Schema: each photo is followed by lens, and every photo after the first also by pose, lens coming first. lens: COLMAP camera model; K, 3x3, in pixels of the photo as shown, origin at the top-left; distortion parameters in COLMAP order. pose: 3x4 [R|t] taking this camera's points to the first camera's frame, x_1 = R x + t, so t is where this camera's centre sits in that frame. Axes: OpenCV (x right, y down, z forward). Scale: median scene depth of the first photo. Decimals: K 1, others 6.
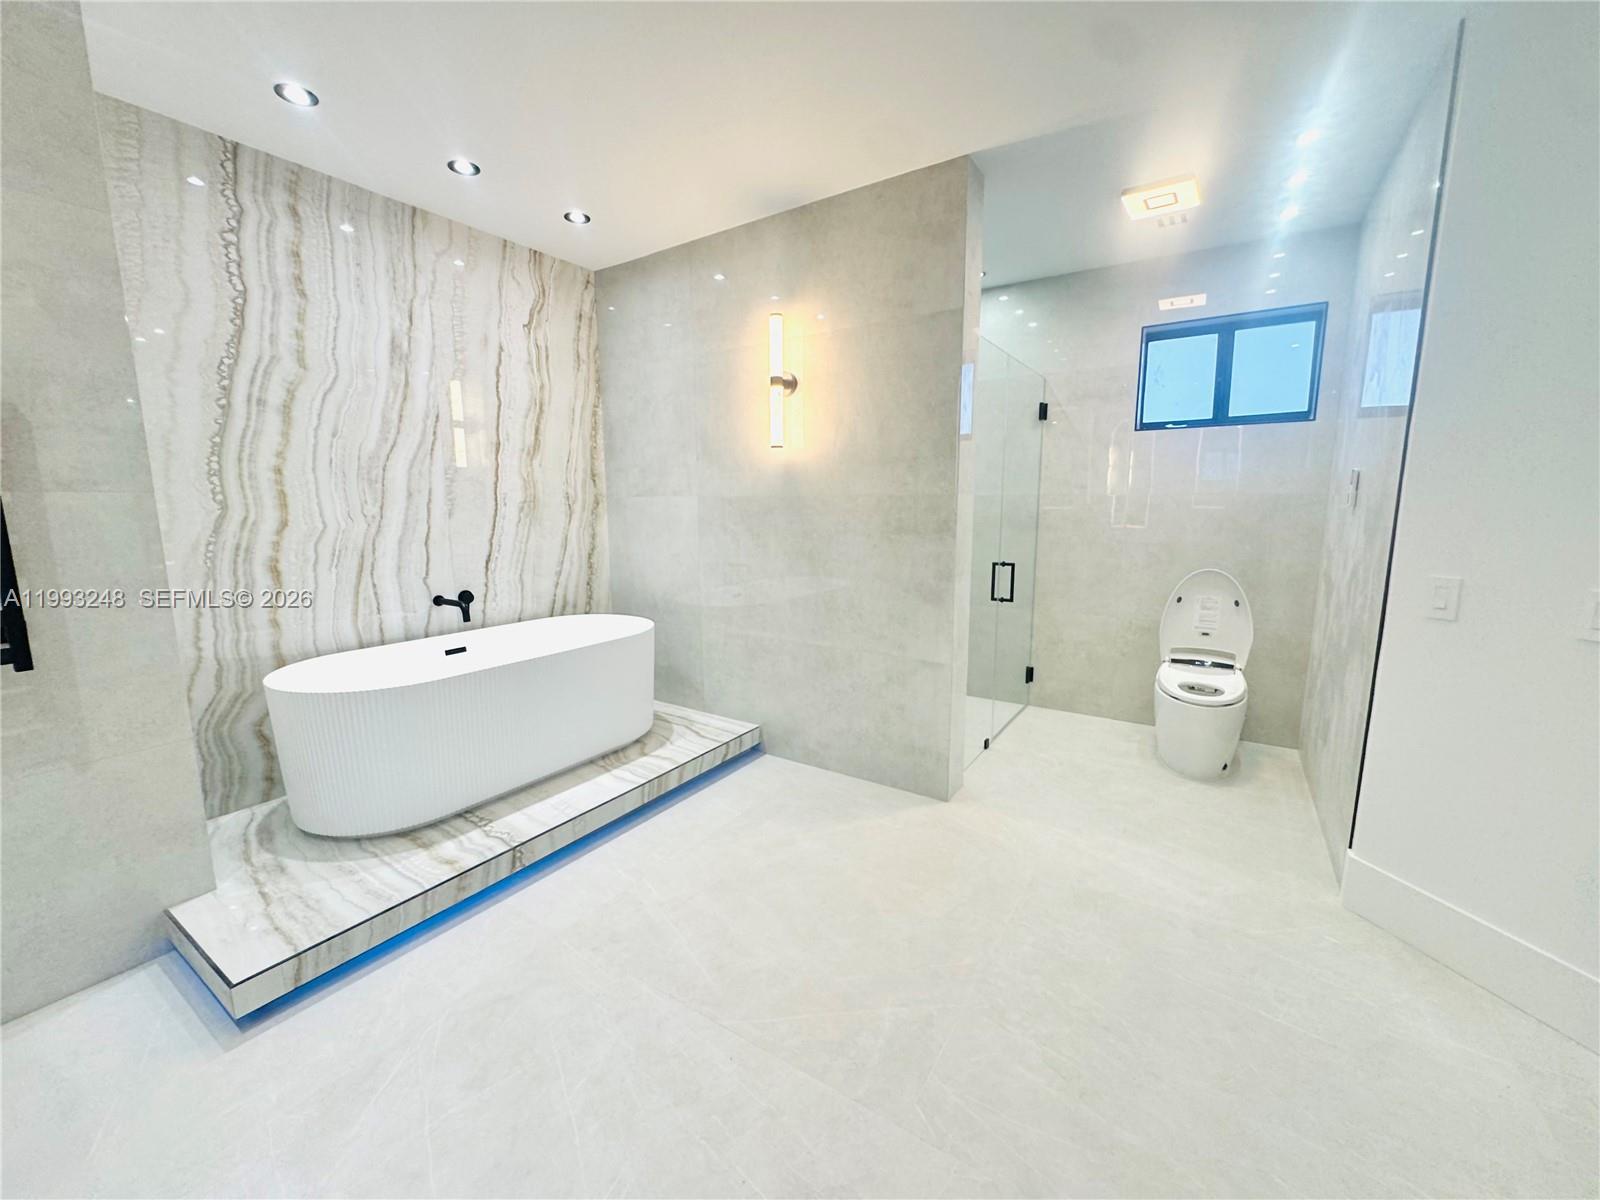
lens RADIAL K [[641.8, 0, 799.7], [0, 641.8, 598.0], [0, 0, 1]] dist [-0.004593, -0.000396]
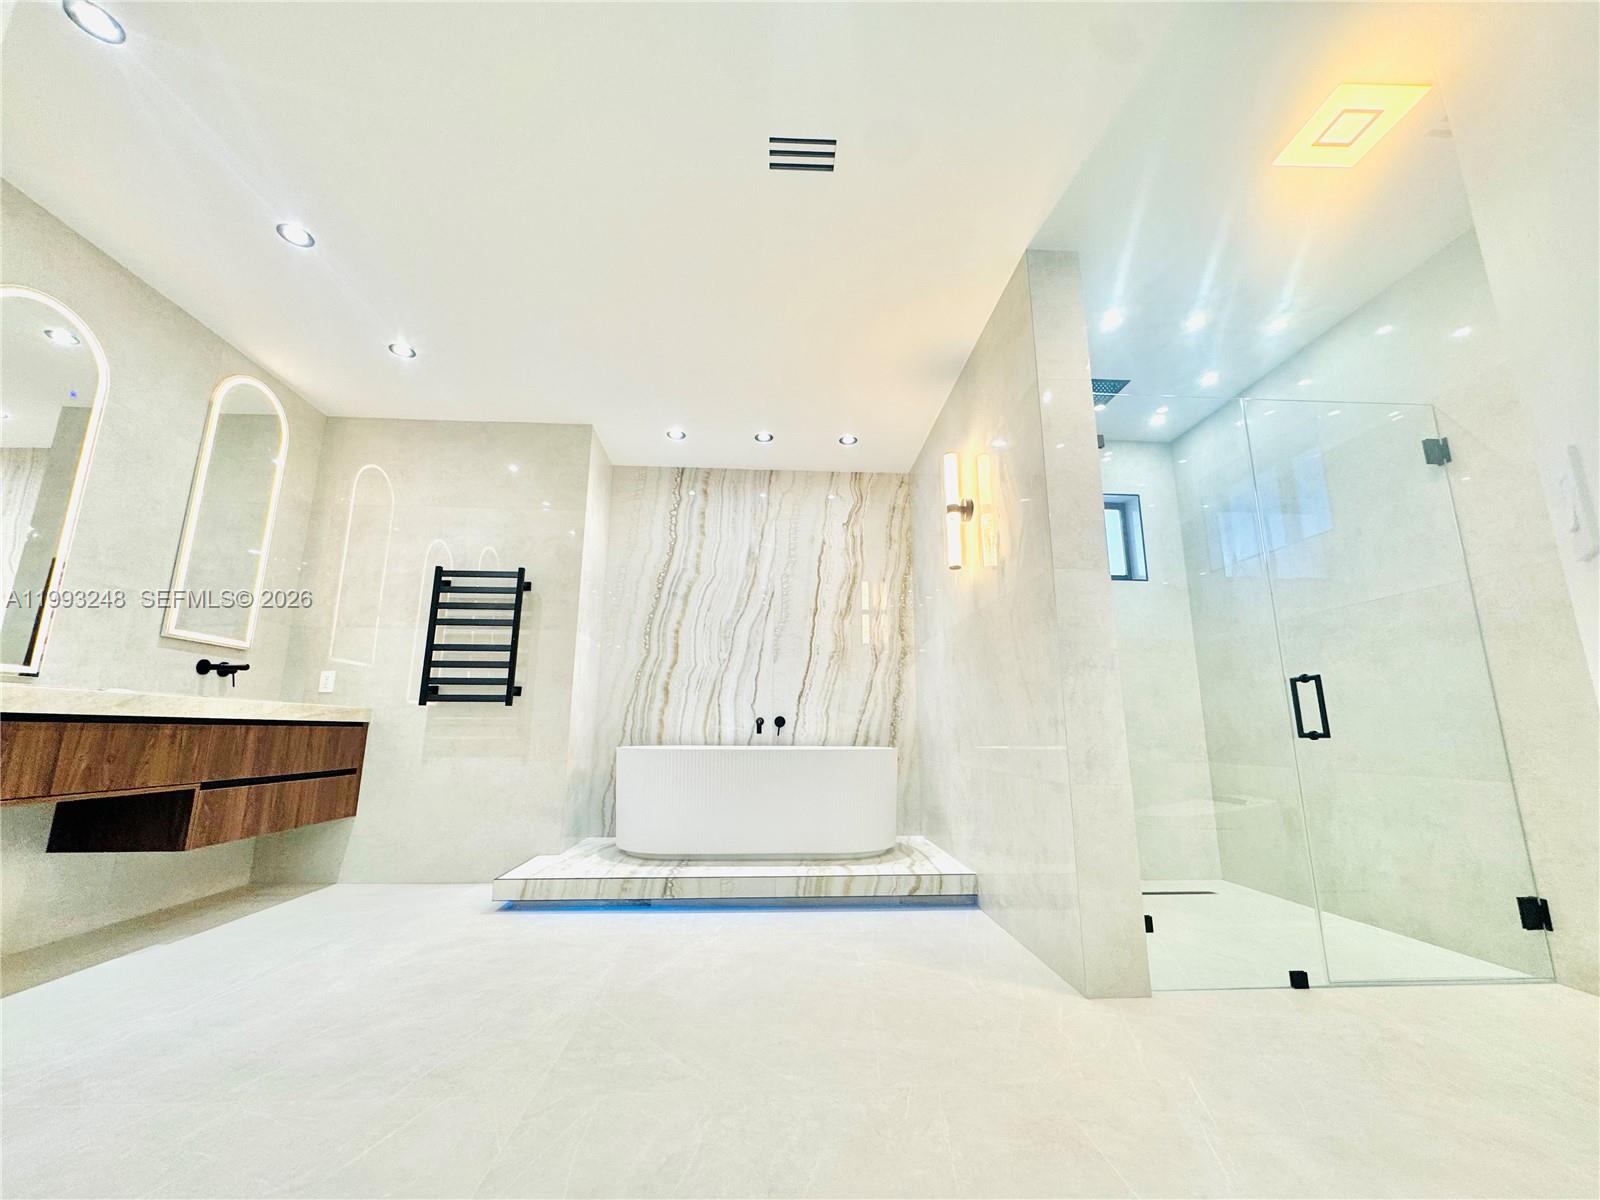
lens RADIAL K [[641.8, 0, 801.5], [0, 641.8, 598.5], [0, 0, 1]] dist [-0.004593, -0.000396]
pose [[0.593449, -0.159432, -0.788924, 0.580028], [-0.126360, 0.949575, -0.286949, 0.129158], [0.794891, 0.269978, 0.543378, 0.237897]]
